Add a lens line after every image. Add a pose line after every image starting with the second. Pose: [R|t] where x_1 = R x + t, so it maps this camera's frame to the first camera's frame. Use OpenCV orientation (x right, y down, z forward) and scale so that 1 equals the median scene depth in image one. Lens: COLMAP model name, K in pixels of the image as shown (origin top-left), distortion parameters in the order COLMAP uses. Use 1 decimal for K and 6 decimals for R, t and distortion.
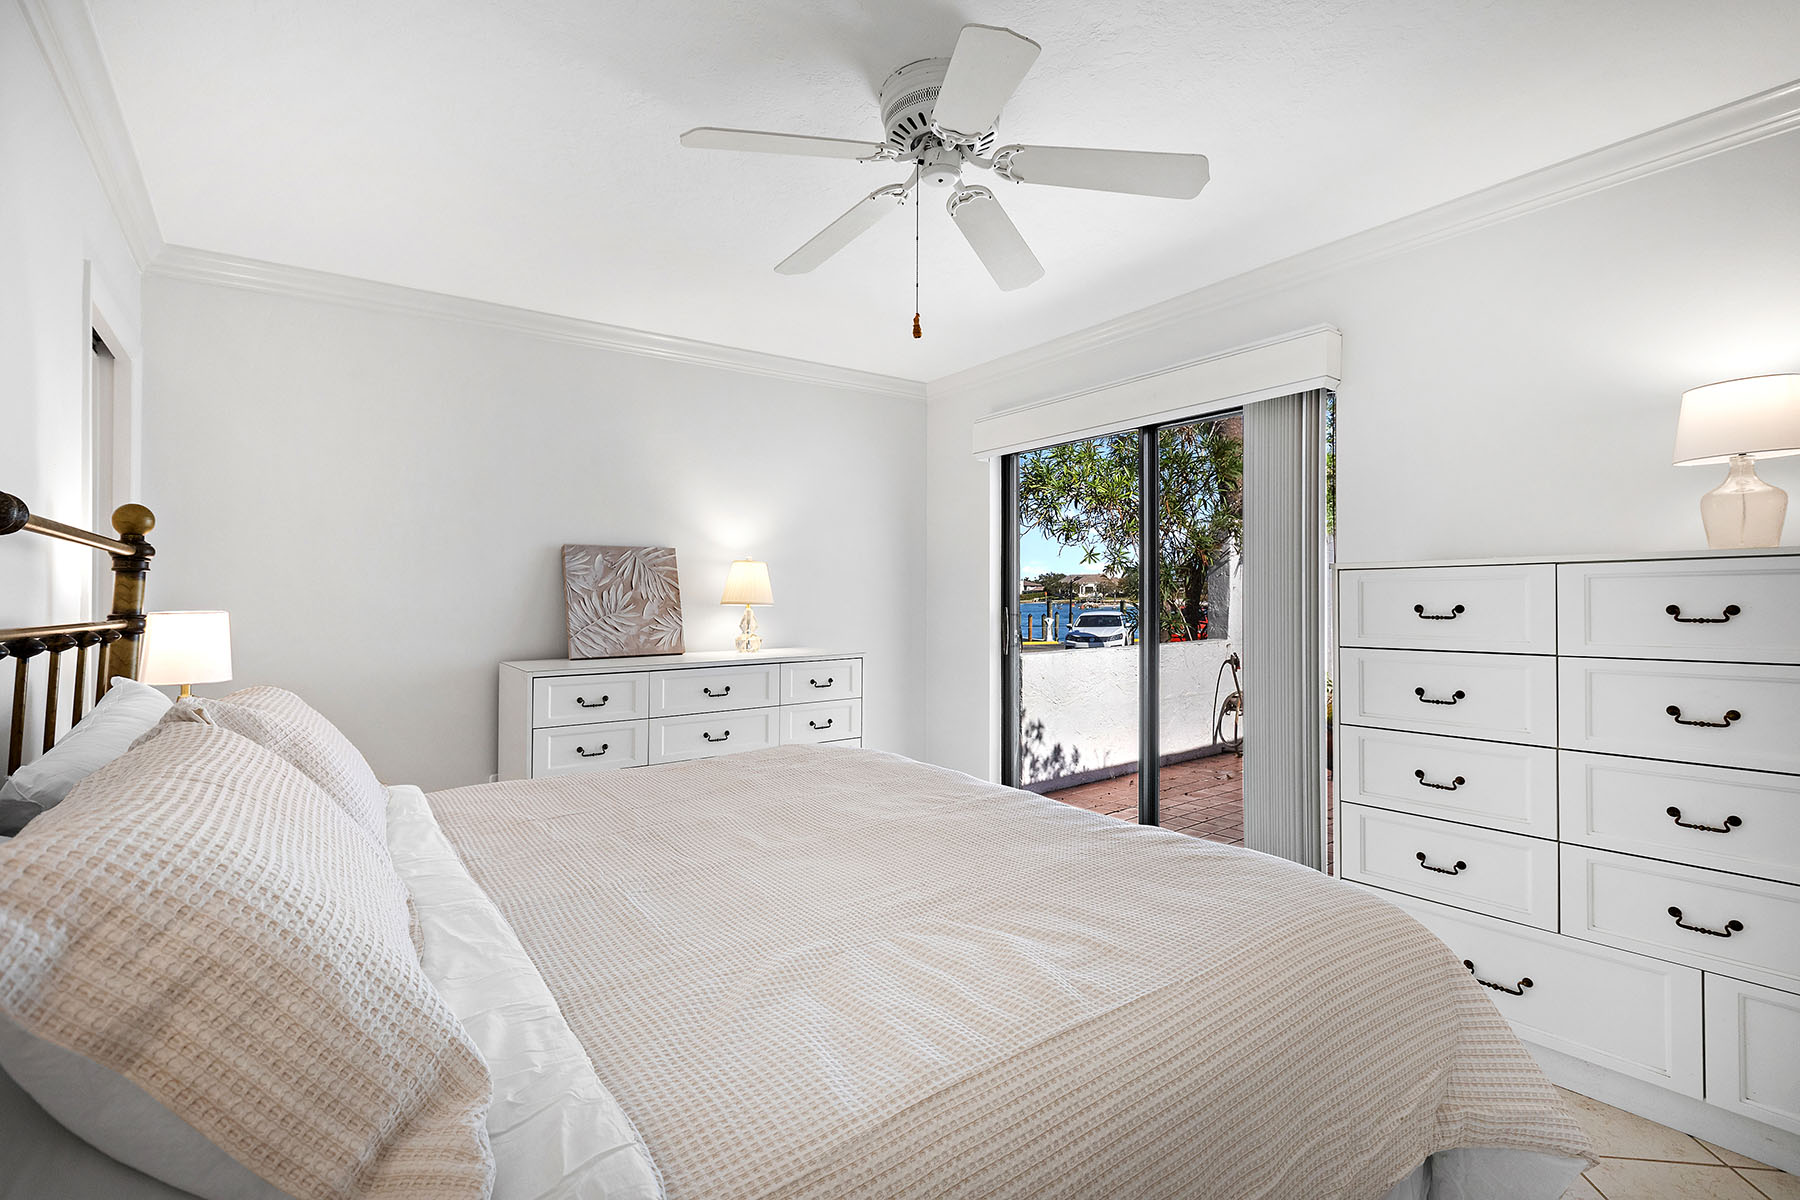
lens RADIAL K [[811.1, 0, 911.4], [0, 811.1, 595.6], [0, 0, 1]] dist [0.004979, -0.001928]
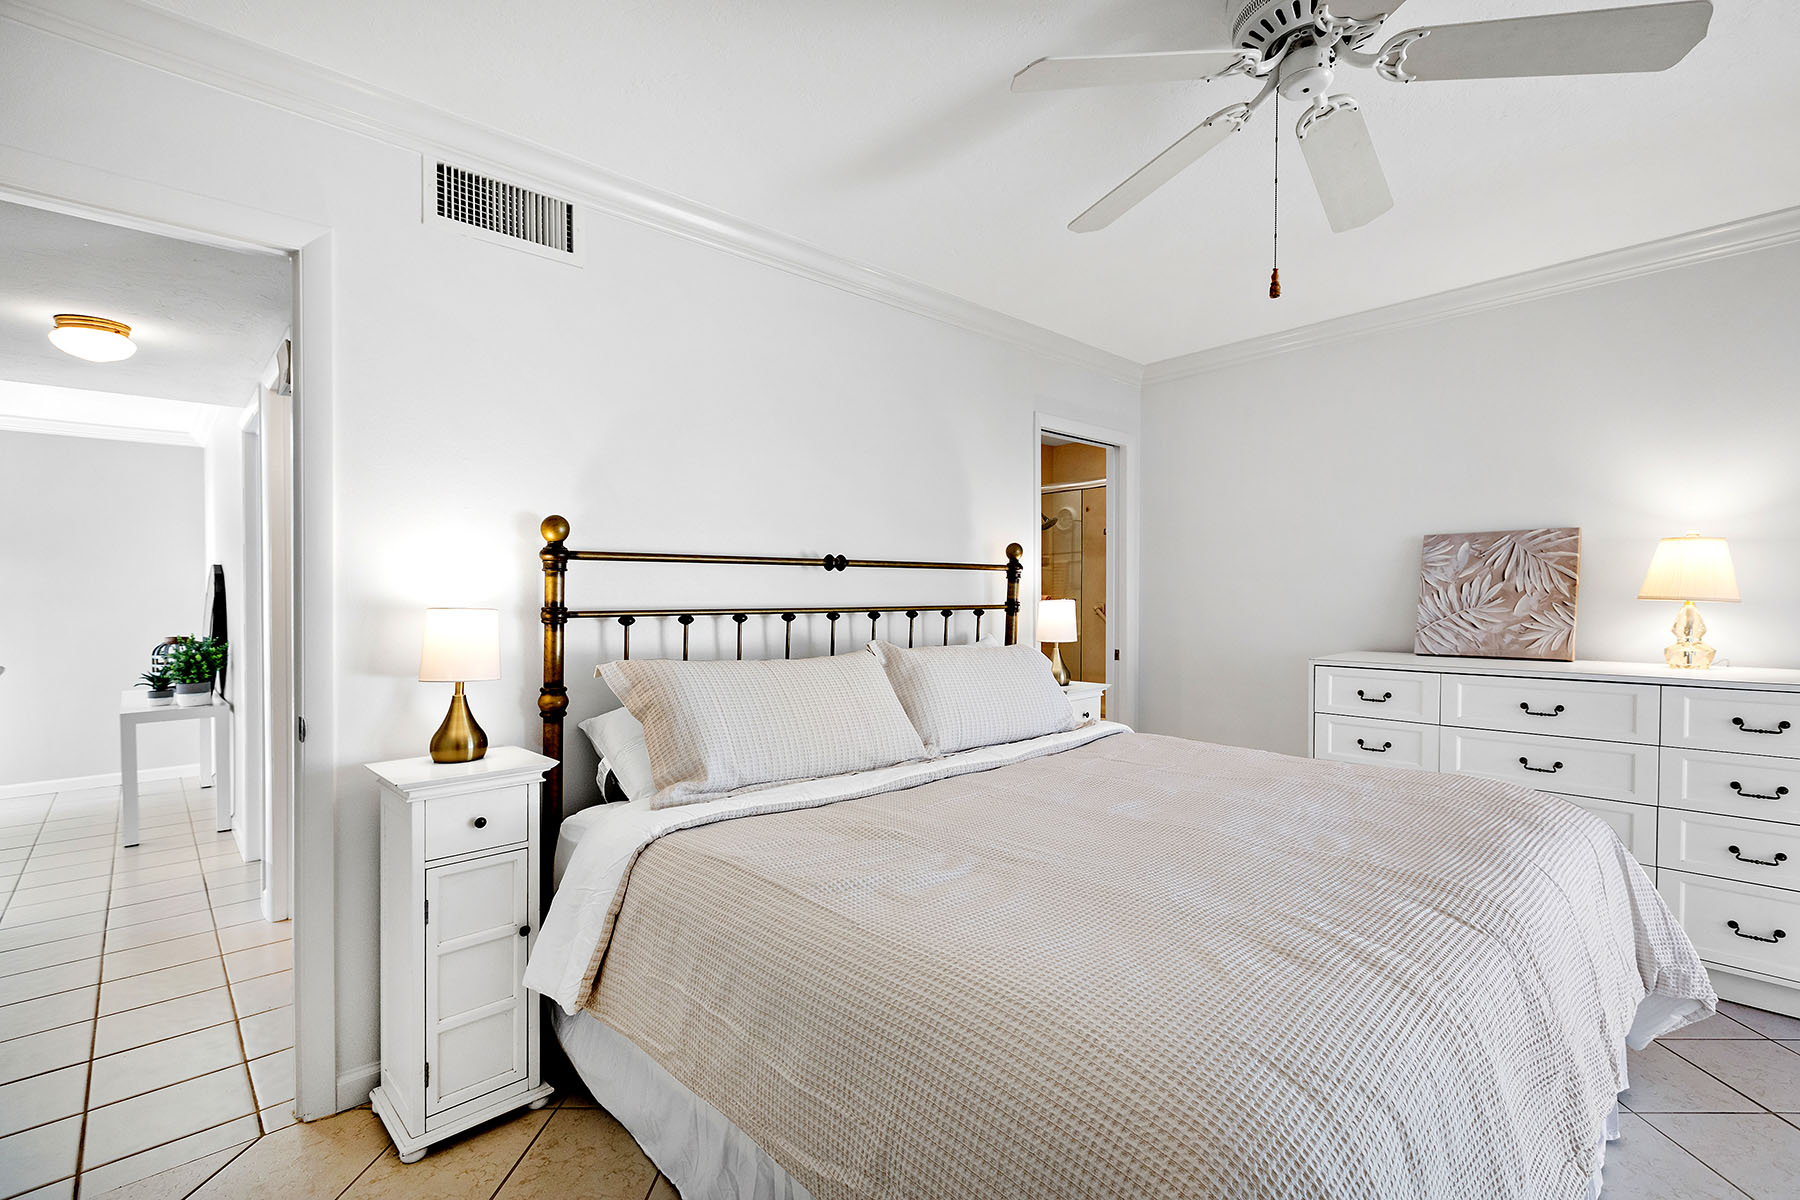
lens RADIAL K [[811.1, 0, 912.6], [0, 811.1, 600.3], [0, 0, 1]] dist [0.004979, -0.001928]
pose [[0.157811, 0.012675, -0.987388, 0.416224], [0.007511, 0.999873, 0.014035, -0.003670], [0.987441, -0.009631, 0.157695, 0.244440]]
